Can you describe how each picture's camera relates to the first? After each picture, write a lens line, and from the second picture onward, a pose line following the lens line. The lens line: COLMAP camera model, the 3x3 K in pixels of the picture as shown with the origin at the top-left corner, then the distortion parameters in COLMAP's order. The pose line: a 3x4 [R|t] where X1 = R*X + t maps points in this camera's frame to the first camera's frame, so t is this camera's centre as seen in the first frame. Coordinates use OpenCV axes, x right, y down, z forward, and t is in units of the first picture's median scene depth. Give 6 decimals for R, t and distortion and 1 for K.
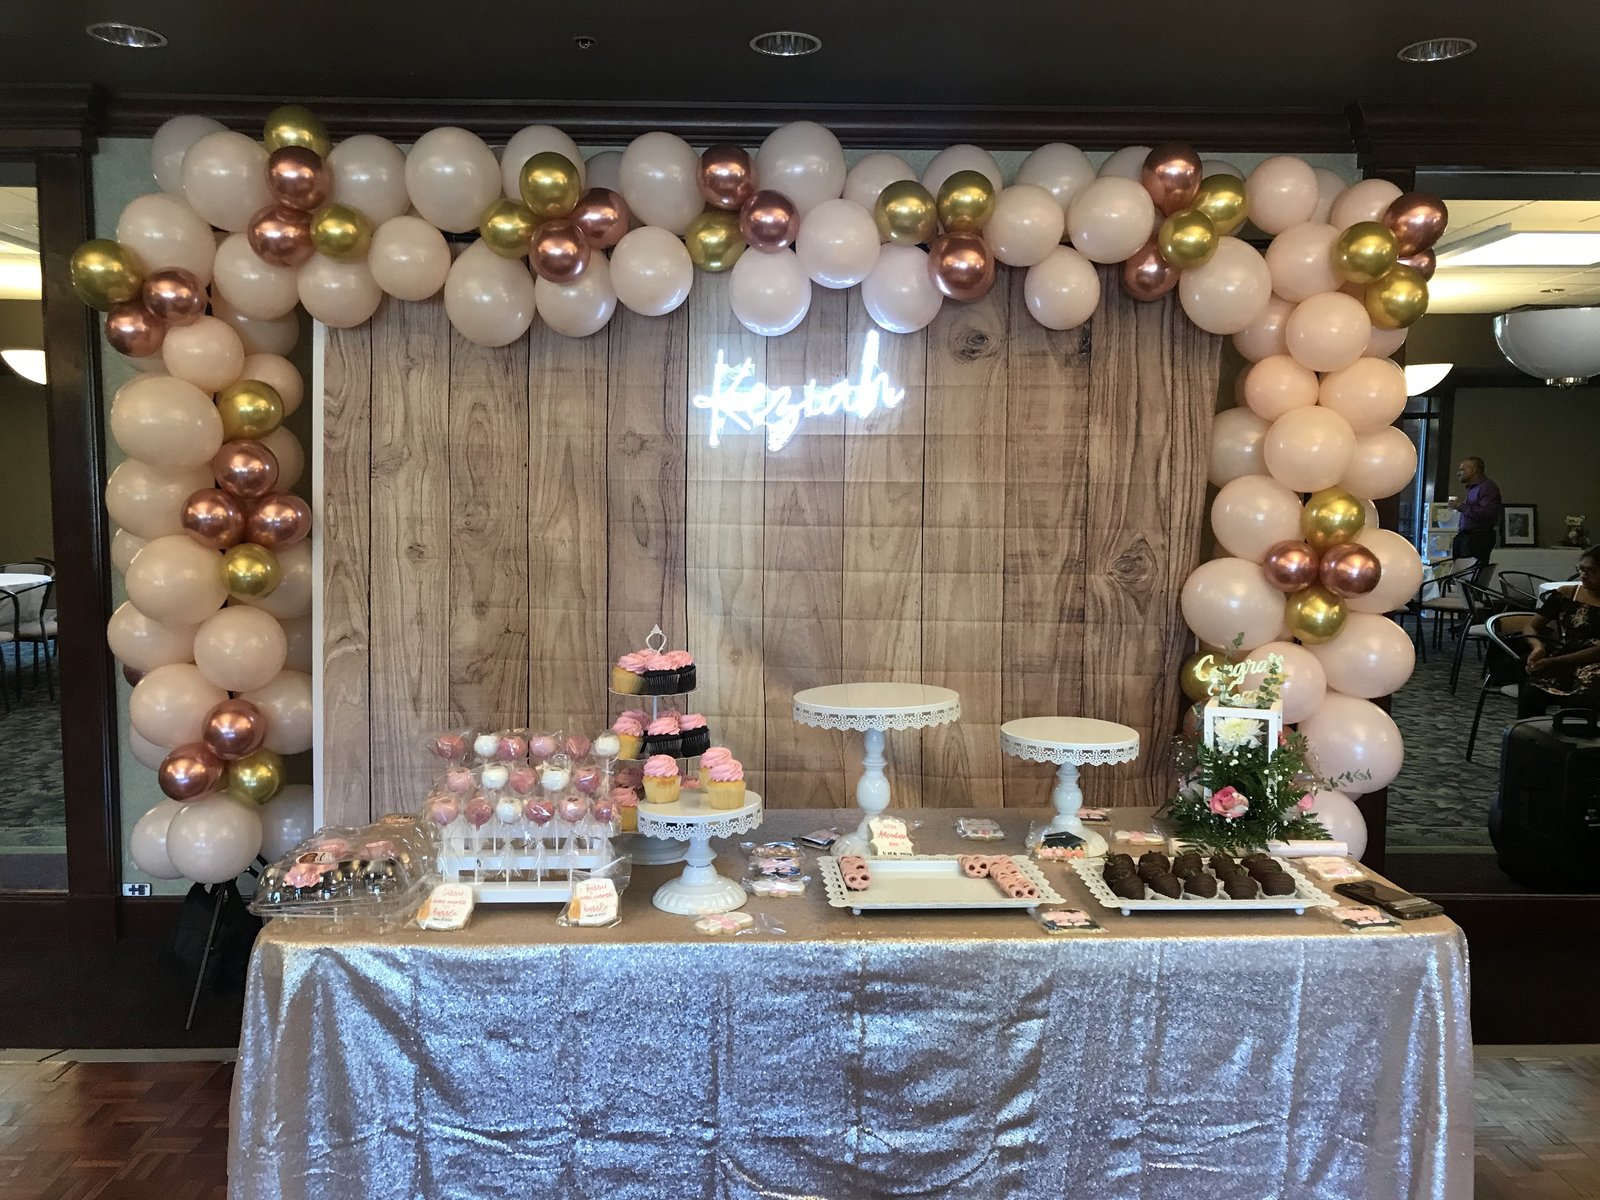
lens RADIAL K [[1209.0, 0, 800.0], [0, 1209.0, 600.0], [0, 0, 1]] dist [0.010174, -0.096725]
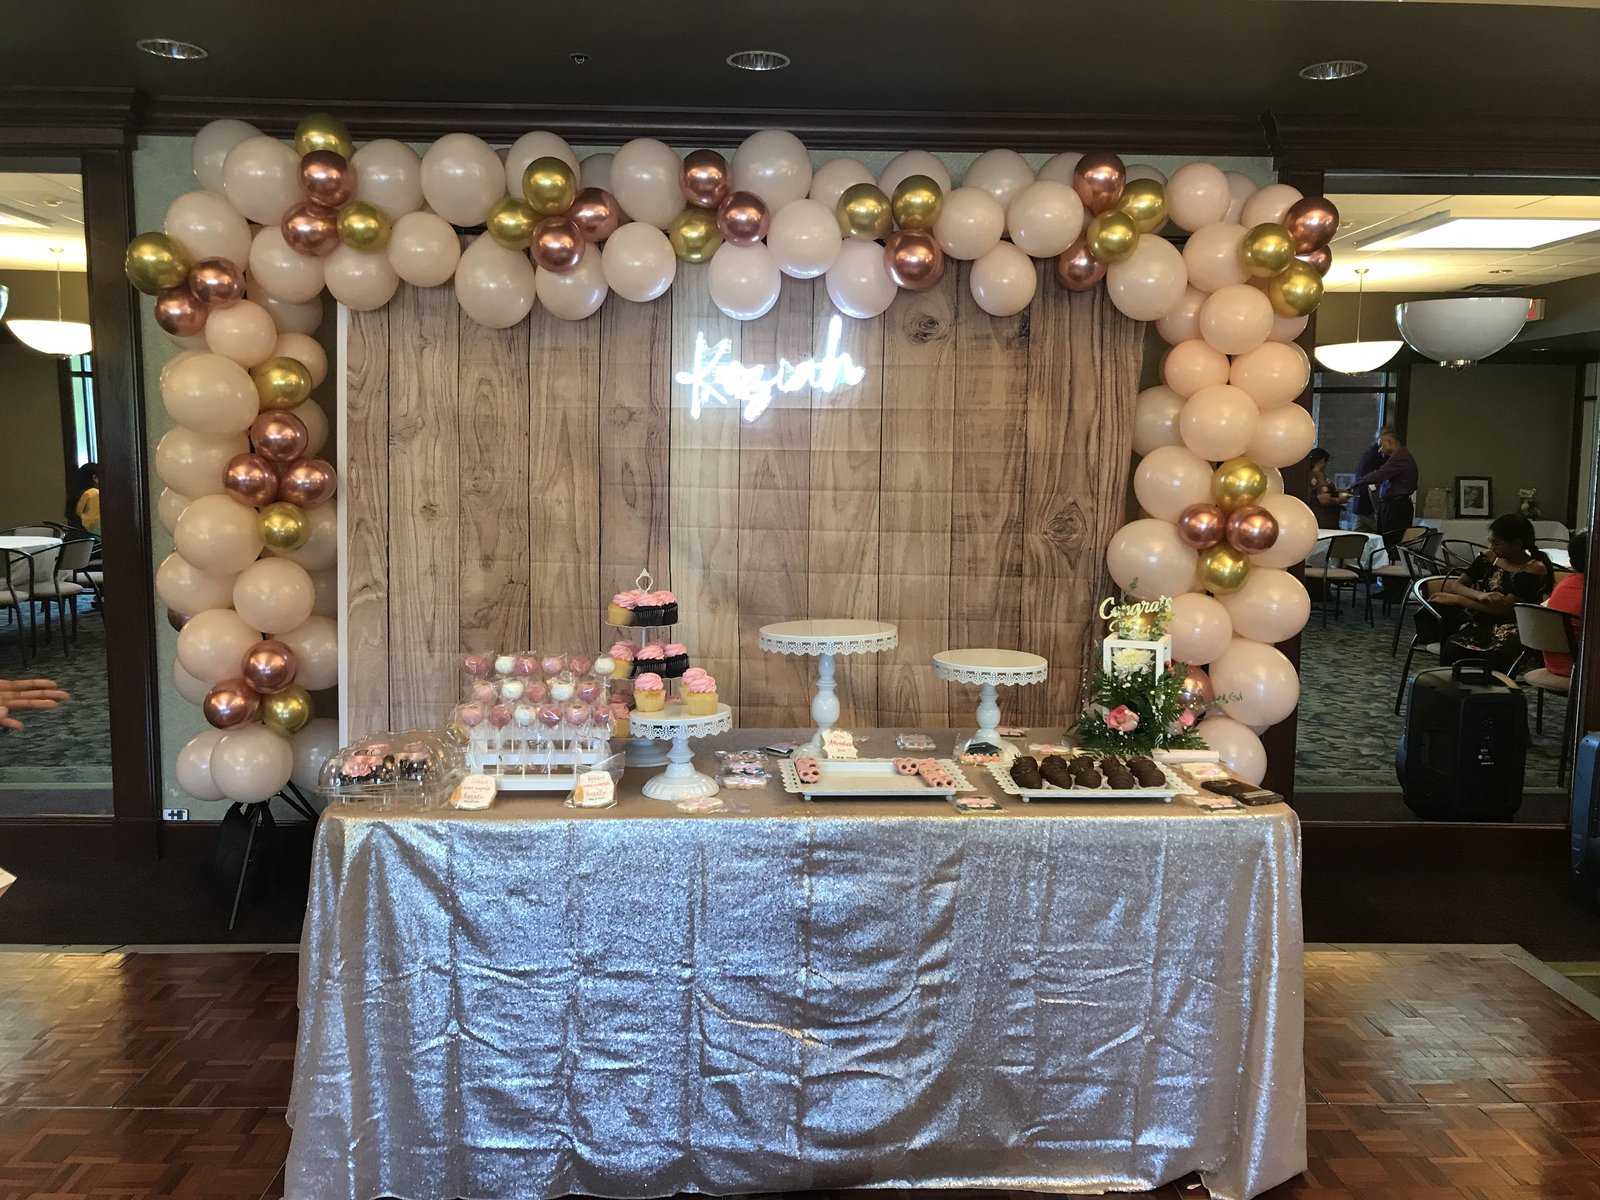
lens RADIAL K [[1209.0, 0, 800.0], [0, 1209.0, 600.0], [0, 0, 1]] dist [0.010174, -0.096725]
pose [[0.999908, 0.003206, 0.013157, 0.013426], [-0.003518, 0.999712, 0.023734, 0.015848], [-0.013077, -0.023778, 0.999632, -0.136692]]
